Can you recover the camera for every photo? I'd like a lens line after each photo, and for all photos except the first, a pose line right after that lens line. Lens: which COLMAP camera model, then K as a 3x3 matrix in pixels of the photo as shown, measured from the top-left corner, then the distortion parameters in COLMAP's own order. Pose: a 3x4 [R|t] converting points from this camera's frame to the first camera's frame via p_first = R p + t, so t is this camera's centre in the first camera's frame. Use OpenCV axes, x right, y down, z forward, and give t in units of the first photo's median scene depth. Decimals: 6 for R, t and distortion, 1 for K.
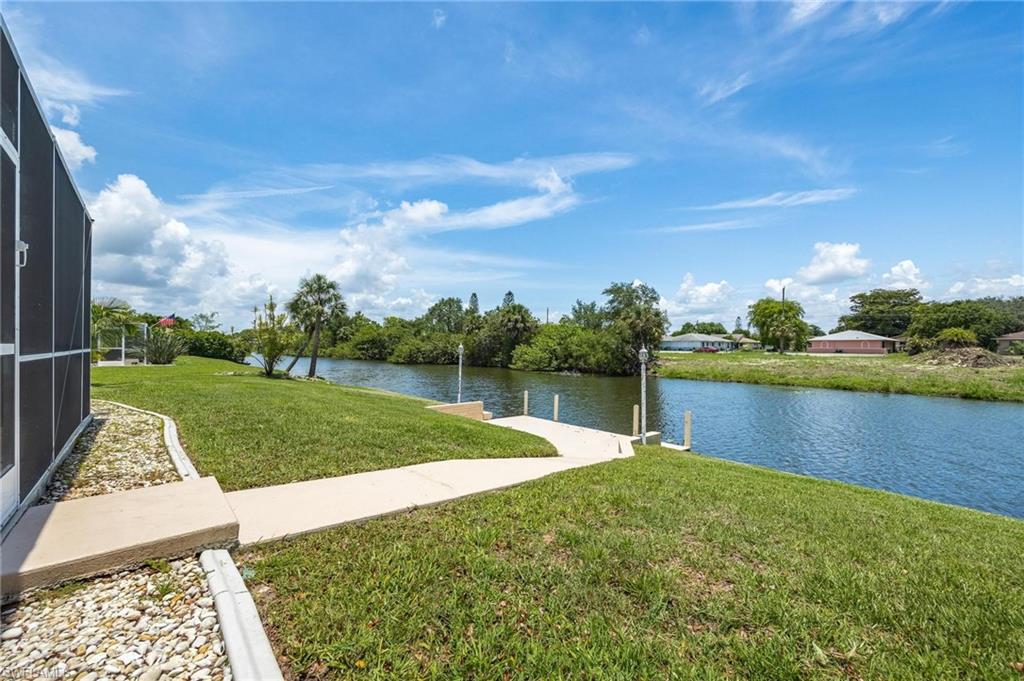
lens RADIAL K [[414.3, 0, 513.5], [0, 414.3, 341.3], [0, 0, 1]] dist [-0.000526, 0.000540]
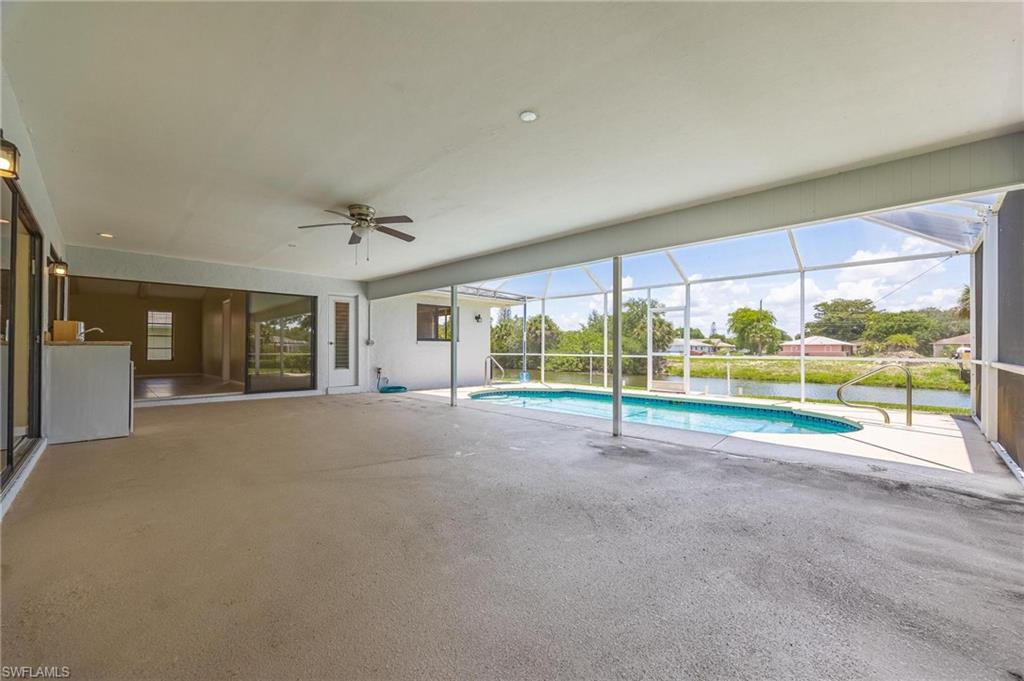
lens RADIAL K [[411.9, 0, 520.0], [0, 411.9, 345.0], [0, 0, 1]] dist [-0.000447, -0.000152]
pose [[0.997955, -0.000632, 0.063913, -0.092899], [0.000688, 0.999999, -0.000847, -0.001792], [-0.063913, 0.000889, 0.997955, -0.103983]]
